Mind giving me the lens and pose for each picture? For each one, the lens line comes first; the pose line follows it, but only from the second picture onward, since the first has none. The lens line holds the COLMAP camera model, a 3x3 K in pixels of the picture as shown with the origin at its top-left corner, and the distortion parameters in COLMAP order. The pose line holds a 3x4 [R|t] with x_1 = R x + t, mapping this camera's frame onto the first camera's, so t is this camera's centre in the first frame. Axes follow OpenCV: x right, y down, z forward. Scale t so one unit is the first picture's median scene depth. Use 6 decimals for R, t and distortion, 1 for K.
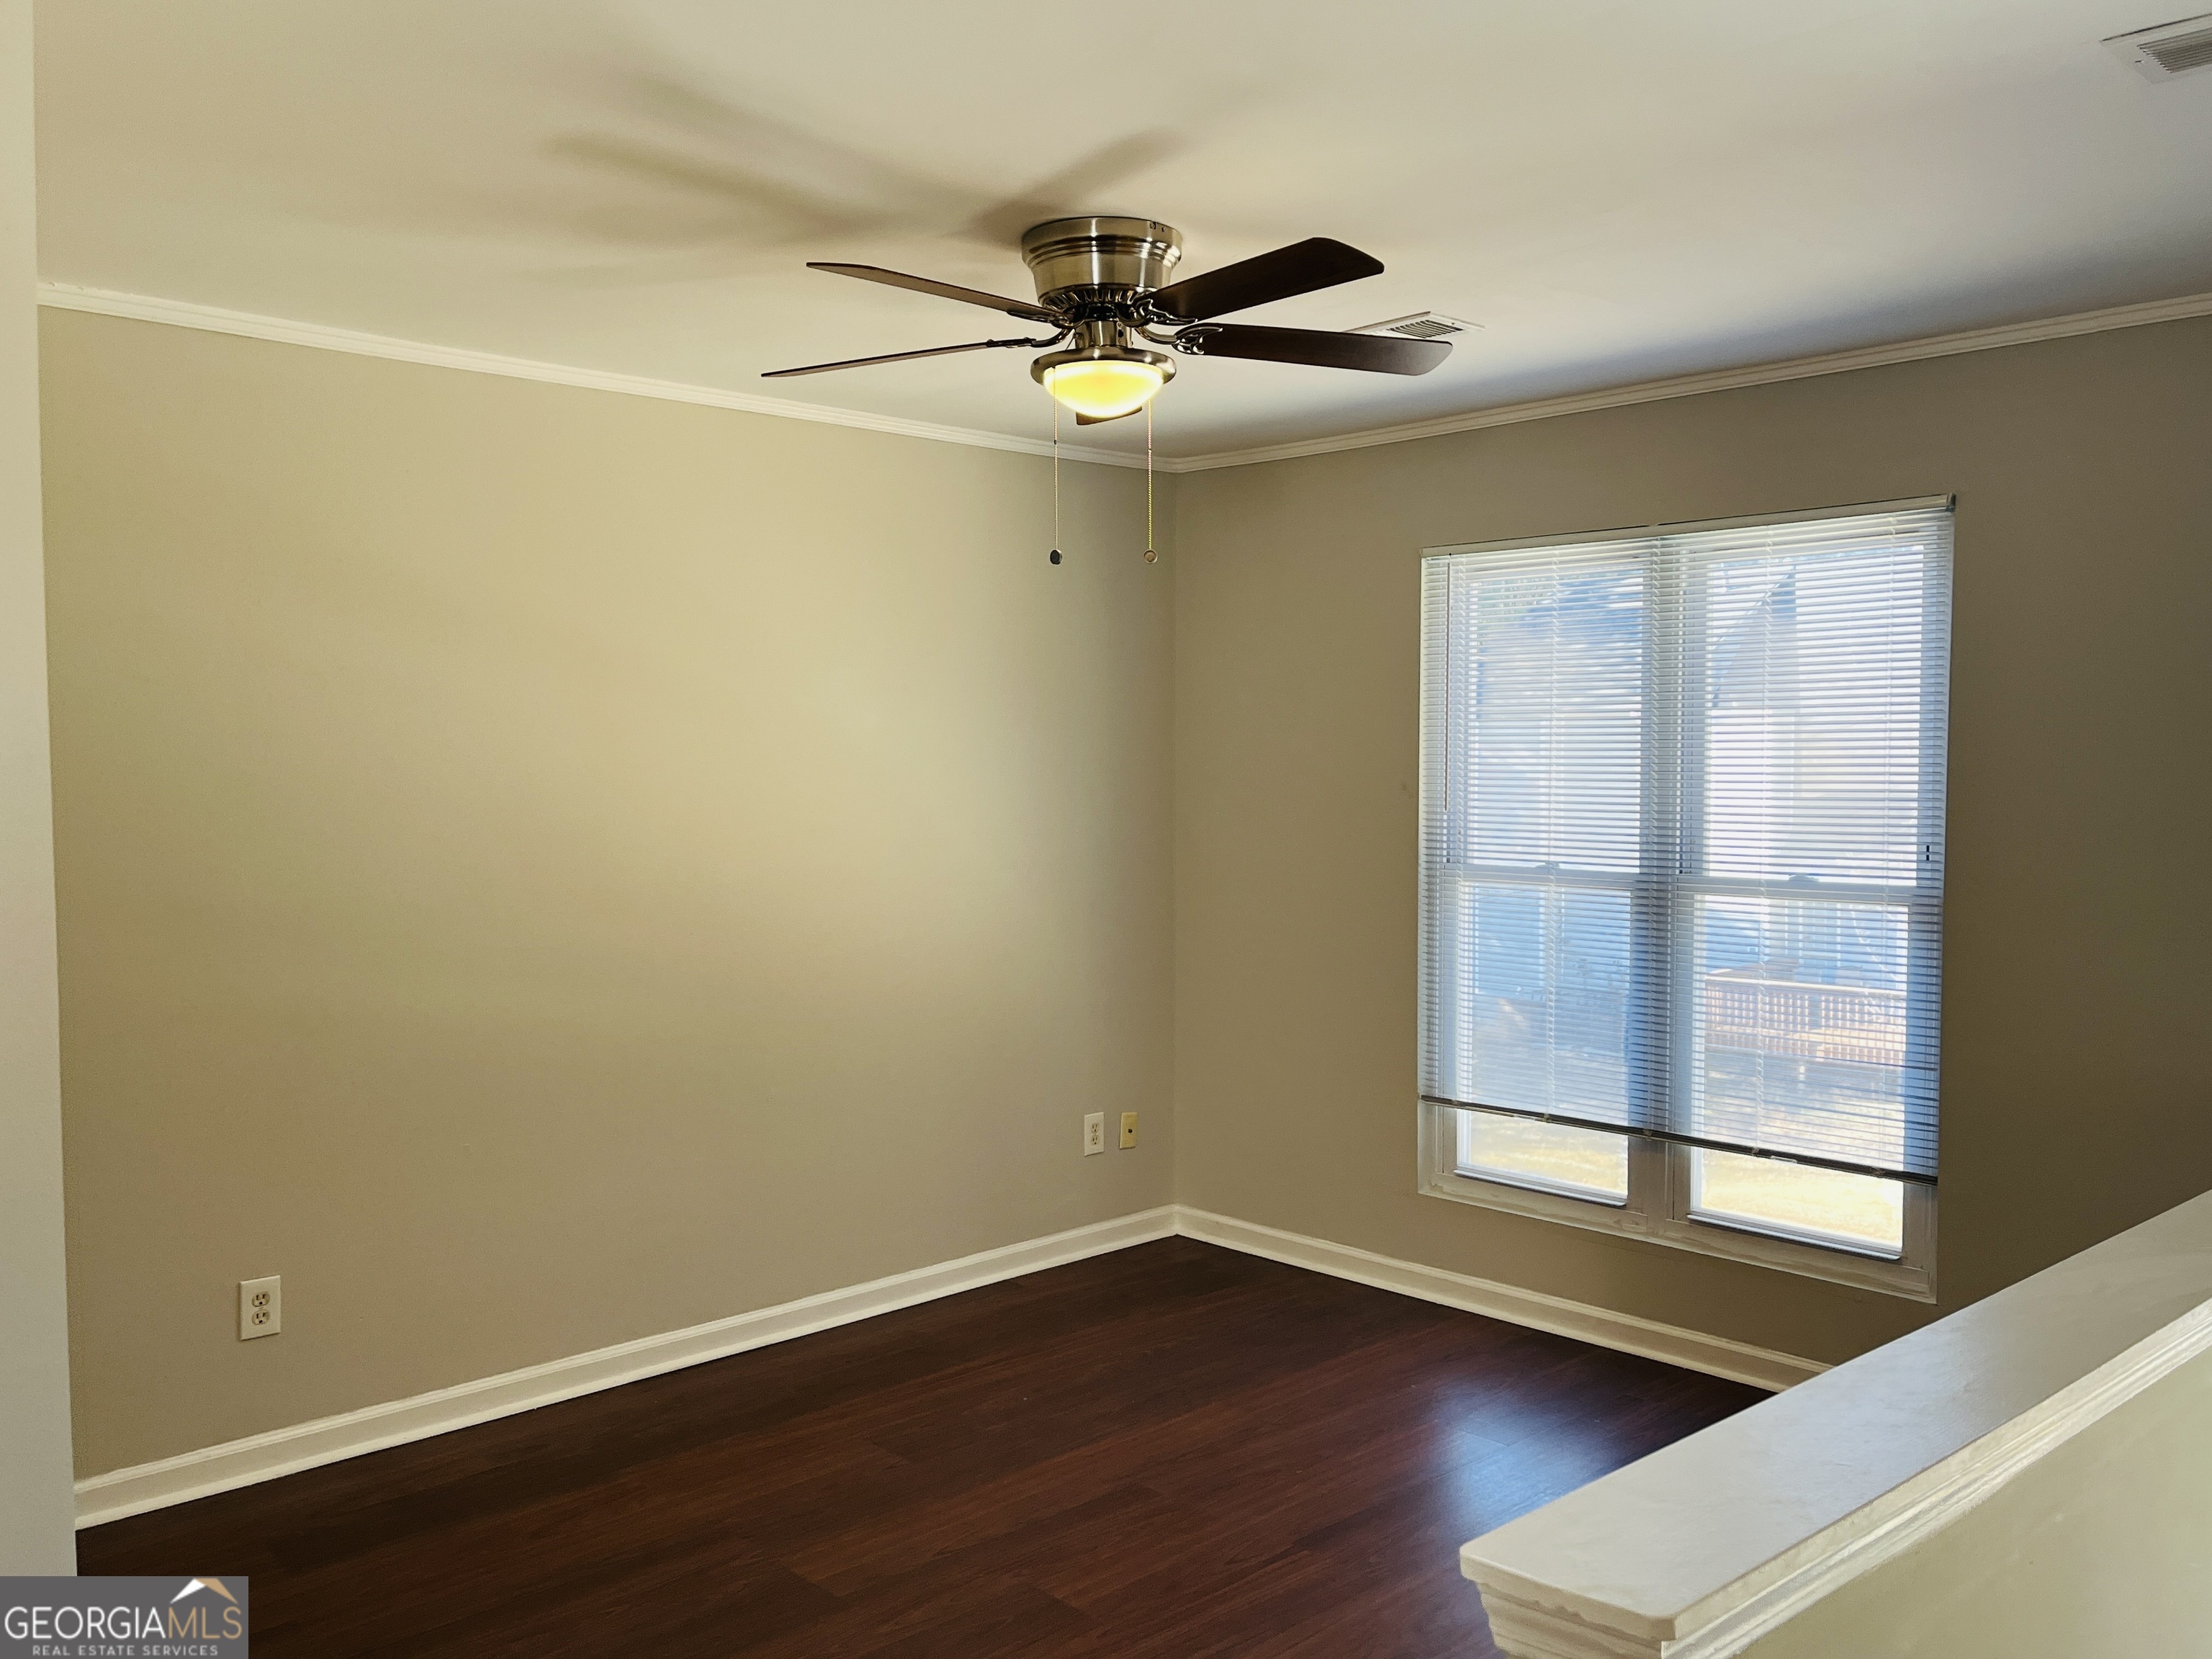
lens RADIAL K [[1844.8, 0, 1121.4], [0, 1844.8, 835.6], [0, 0, 1]] dist [0.050906, -0.002456]
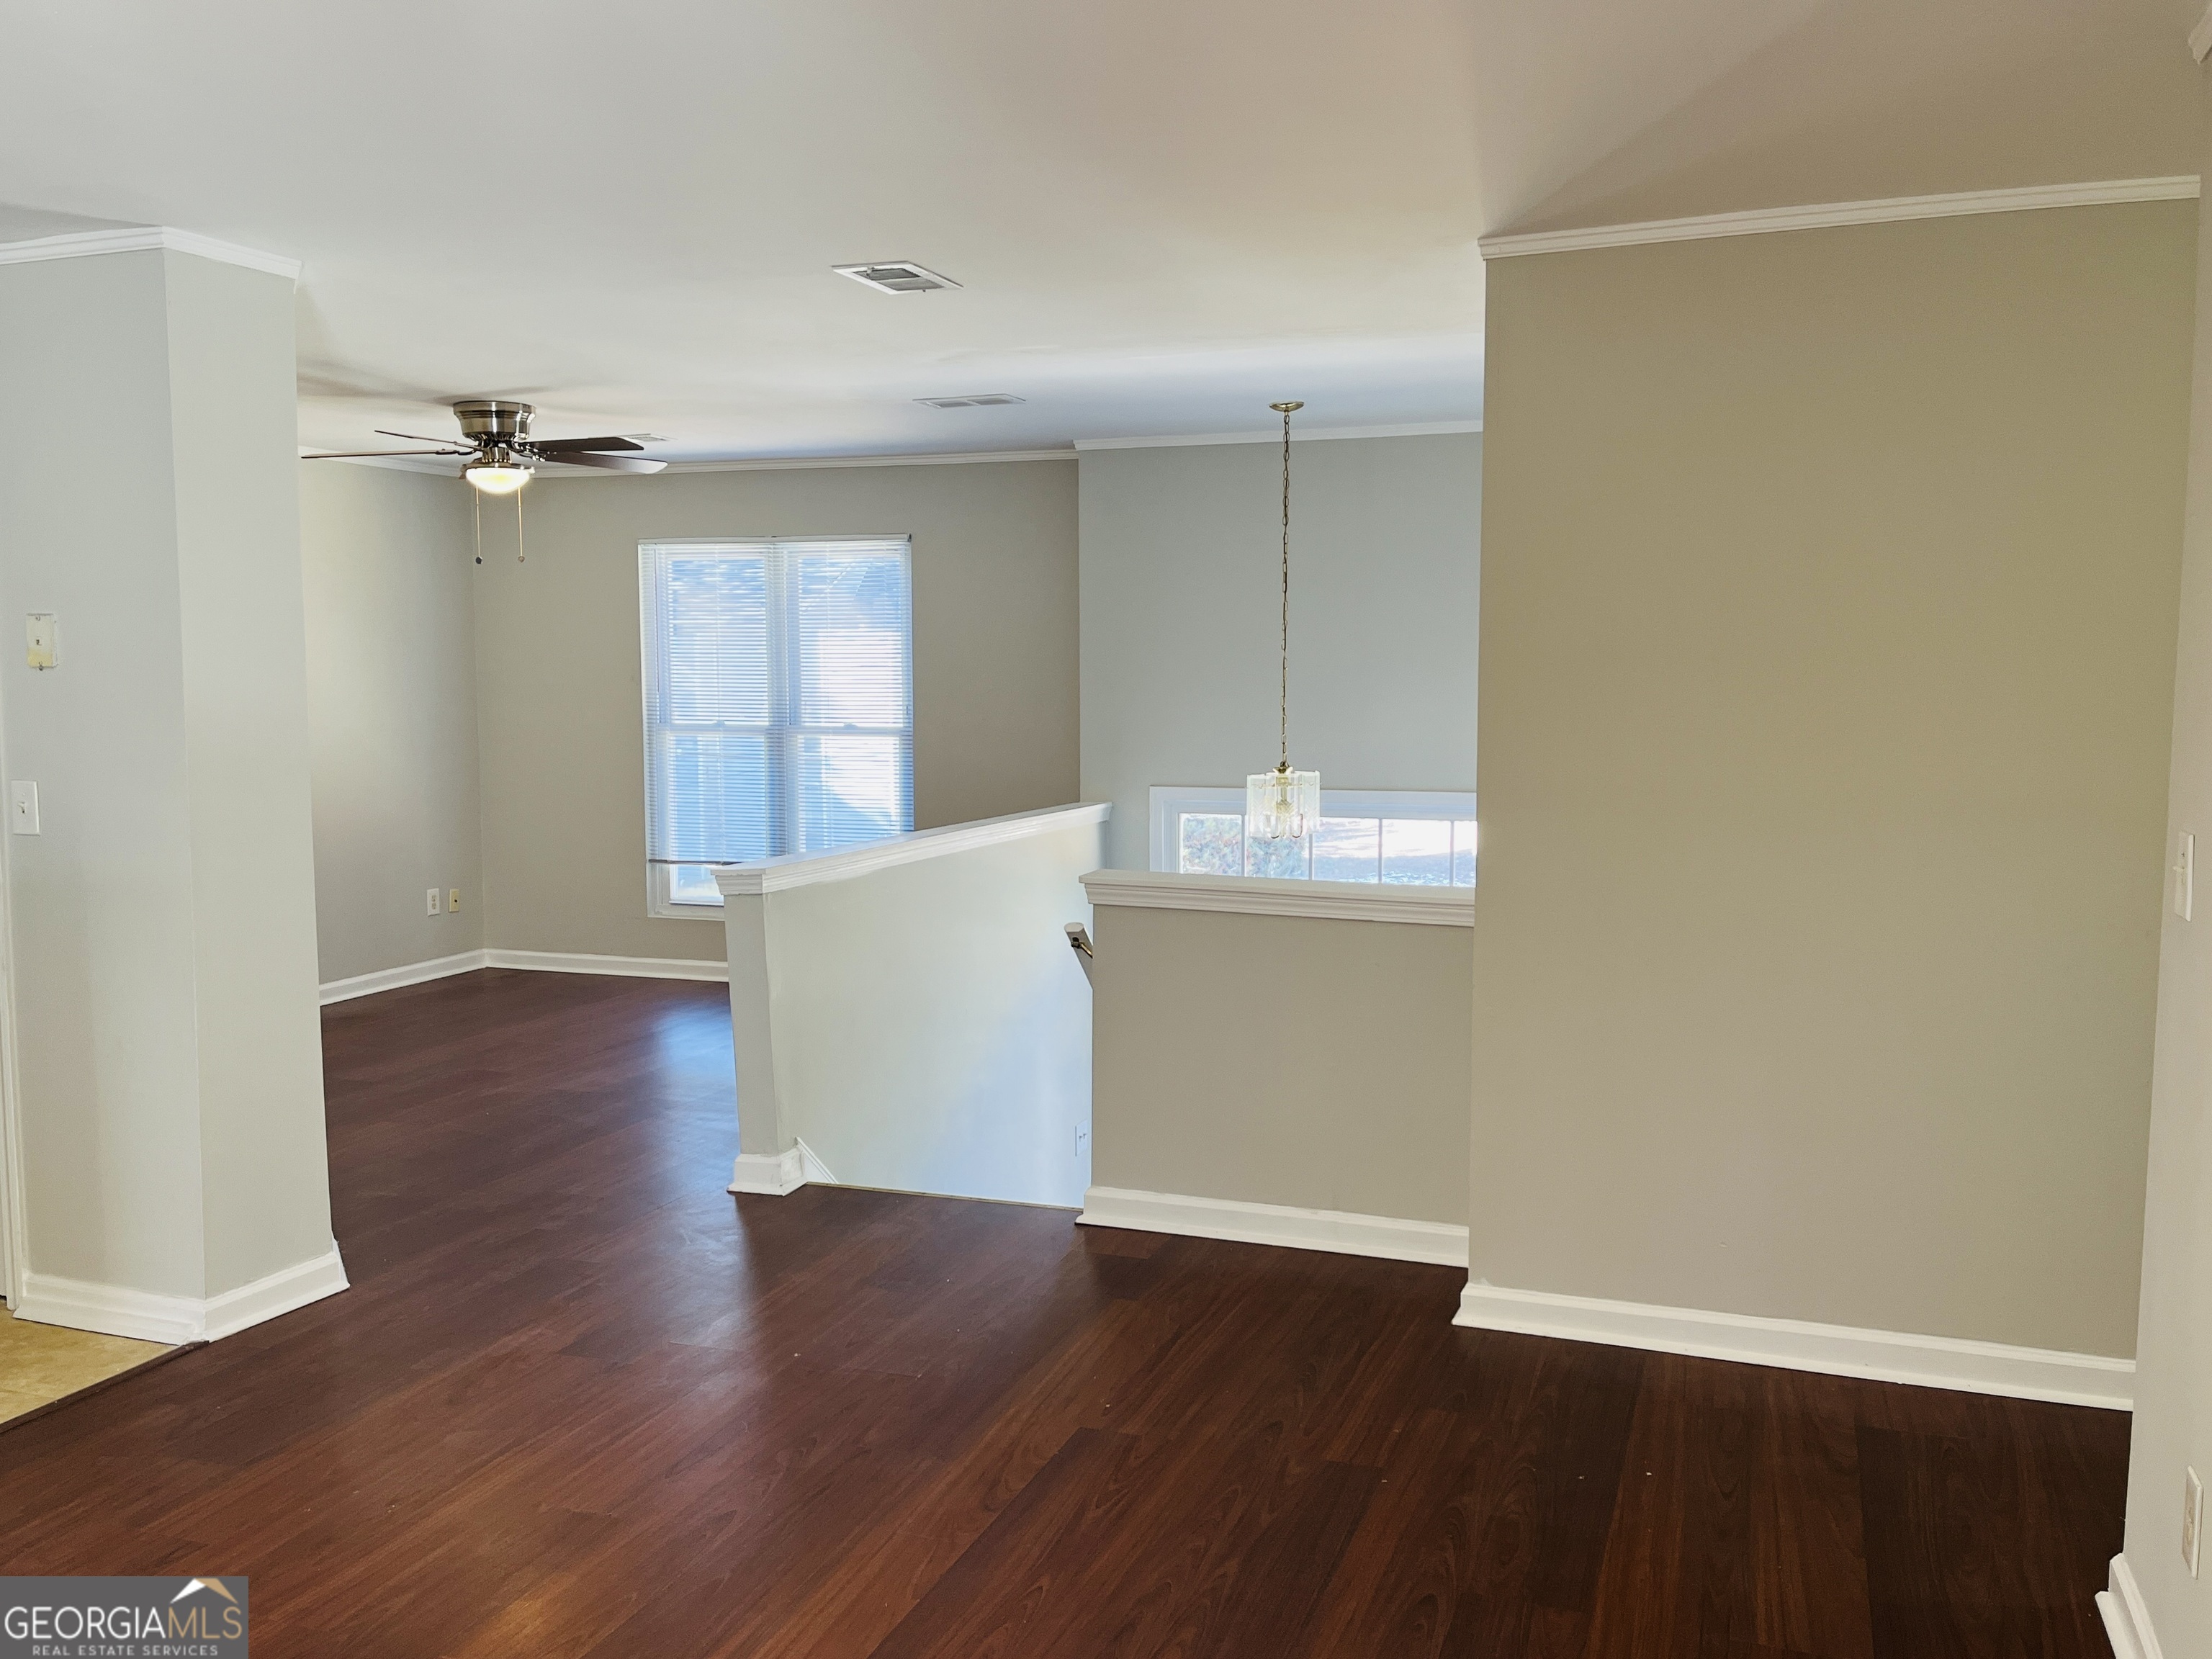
lens RADIAL K [[1844.8, 0, 1119.1], [0, 1844.8, 820.1], [0, 0, 1]] dist [0.050906, -0.002456]
pose [[0.901906, -0.037948, 0.430263, -0.186635], [0.020804, 0.998794, 0.044482, 0.038140], [-0.431432, -0.031168, 0.901607, -0.756521]]
